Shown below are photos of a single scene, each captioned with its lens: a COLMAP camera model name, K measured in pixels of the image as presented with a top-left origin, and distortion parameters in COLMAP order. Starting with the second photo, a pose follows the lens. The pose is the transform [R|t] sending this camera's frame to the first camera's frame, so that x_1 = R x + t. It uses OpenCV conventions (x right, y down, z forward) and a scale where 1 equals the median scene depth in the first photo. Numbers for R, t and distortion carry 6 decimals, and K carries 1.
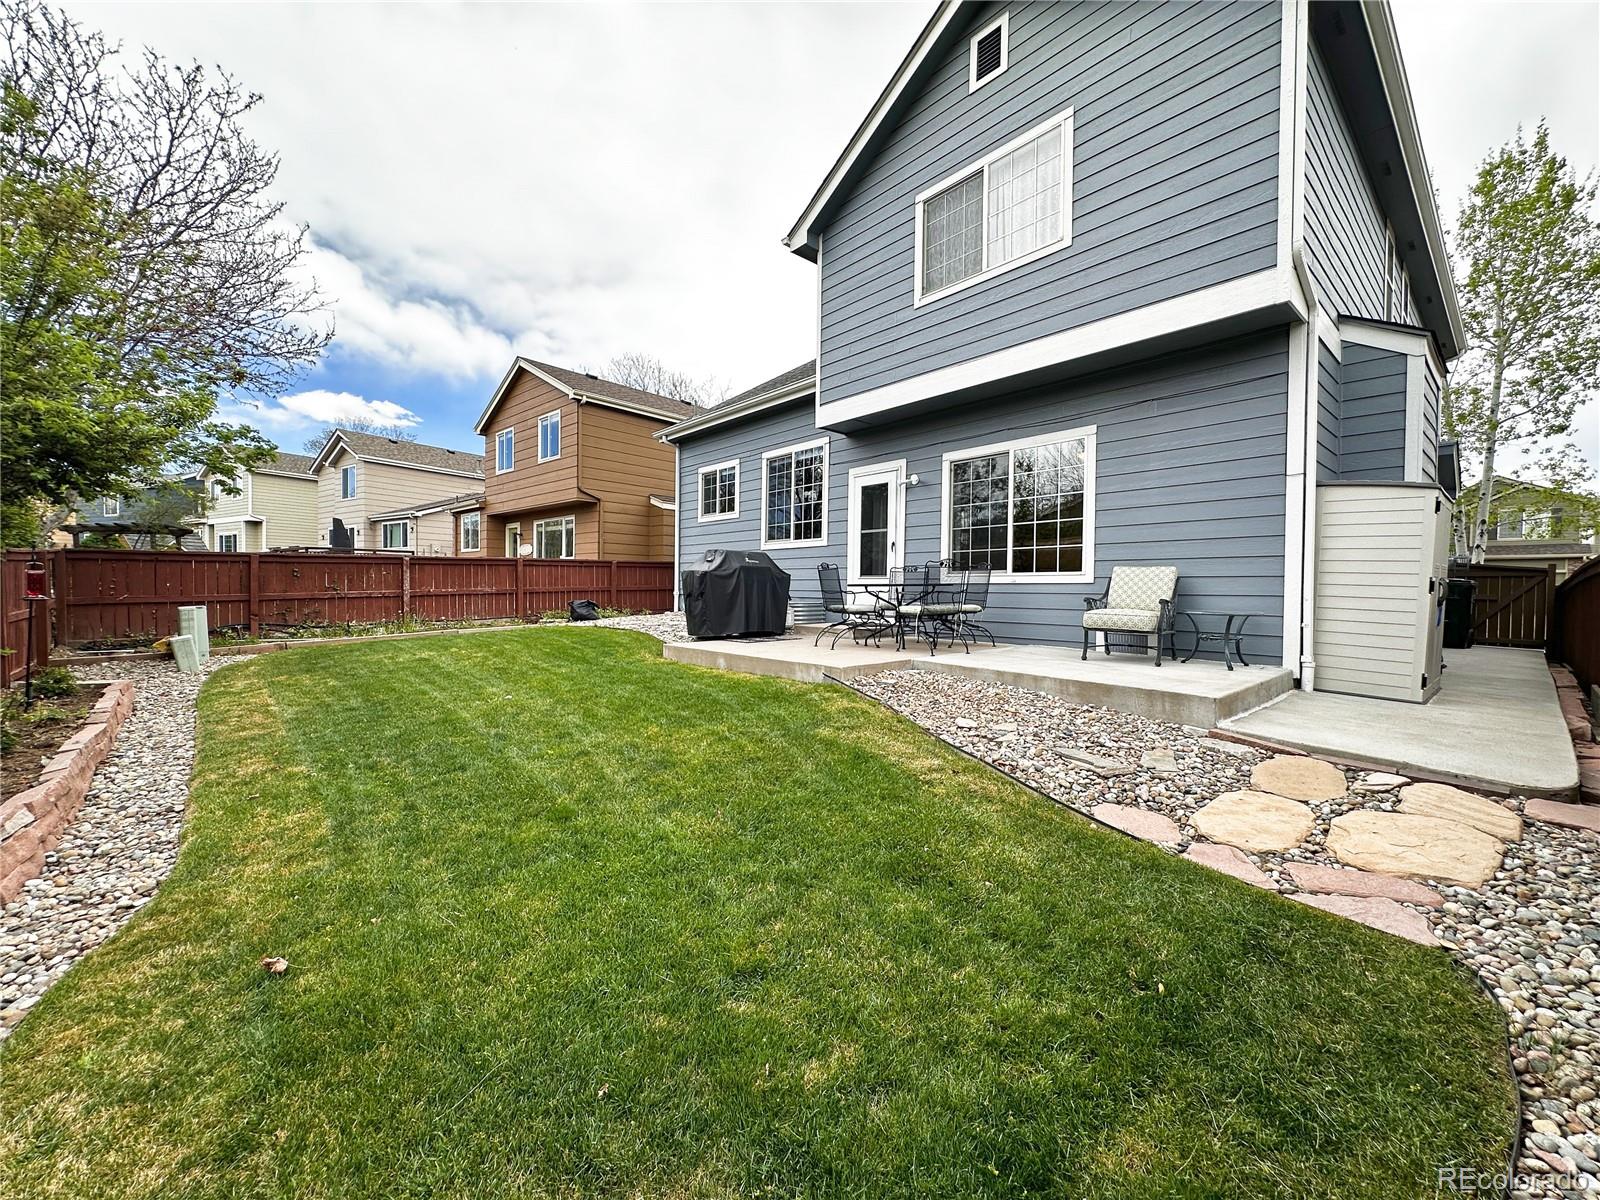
lens RADIAL K [[642.3, 0, 794.6], [0, 642.3, 602.9], [0, 0, 1]] dist [-0.005705, 0.001163]
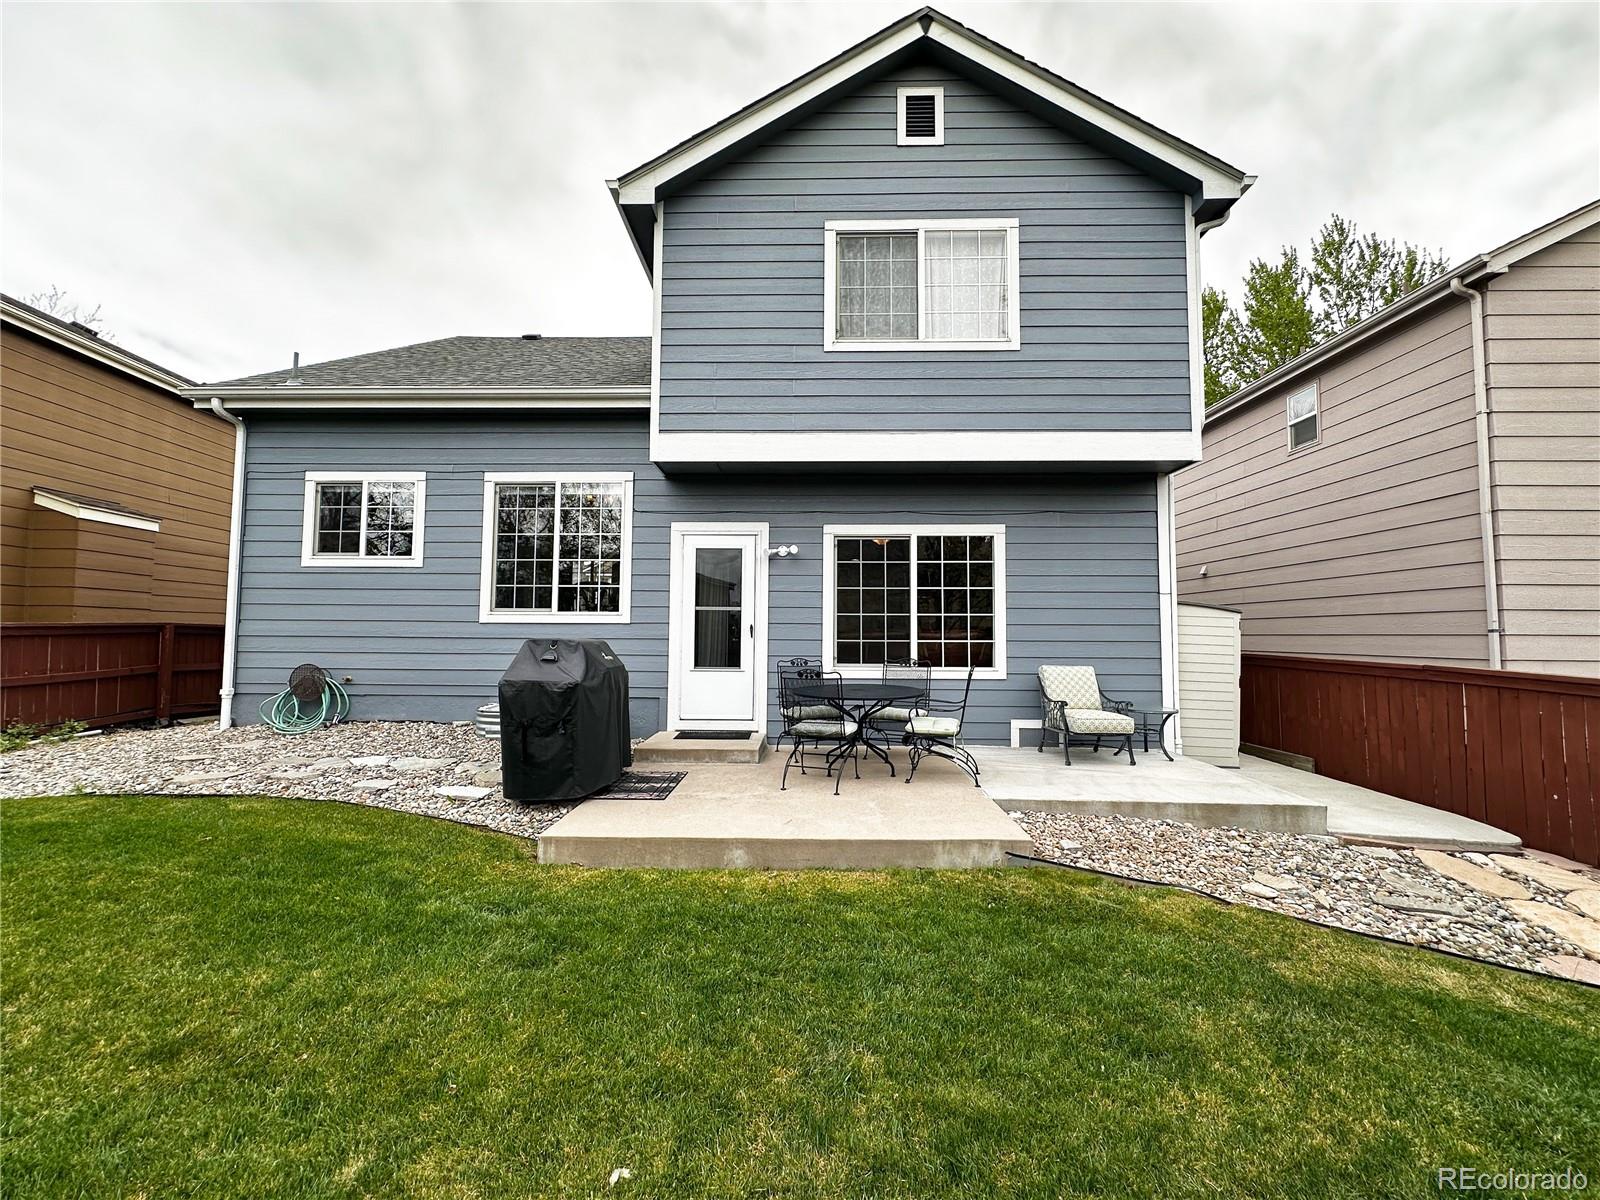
lens RADIAL K [[642.3, 0, 799.6], [0, 642.3, 602.4], [0, 0, 1]] dist [-0.005705, 0.001163]
pose [[0.671422, 0.030449, 0.740450, -0.390297], [0.016530, 0.998292, -0.056040, -0.077974], [-0.740891, 0.049866, 0.669771, 0.430306]]
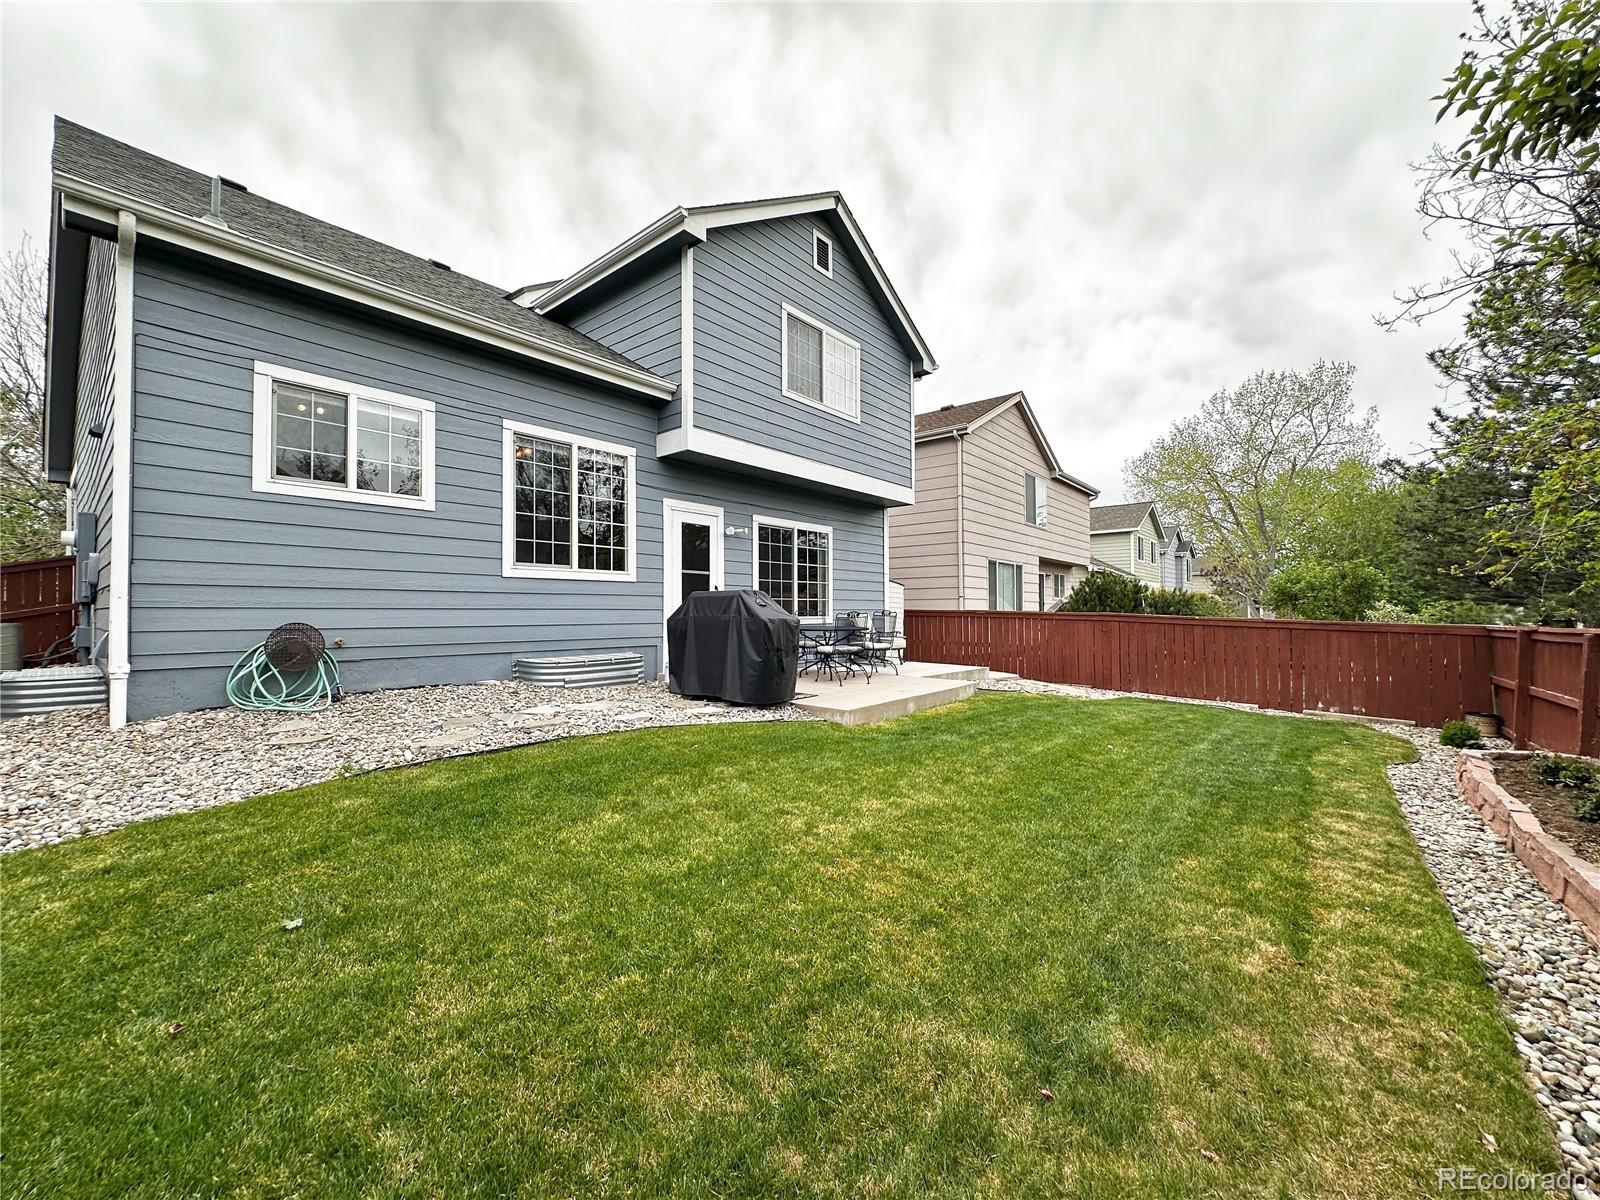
lens RADIAL K [[642.3, 0, 799.5], [0, 642.3, 600.7], [0, 0, 1]] dist [-0.005705, 0.001163]
pose [[-0.158013, 0.007034, 0.987412, -0.874486], [0.021265, 0.999767, -0.003719, -0.065152], [-0.987208, 0.020410, -0.158126, 1.033111]]
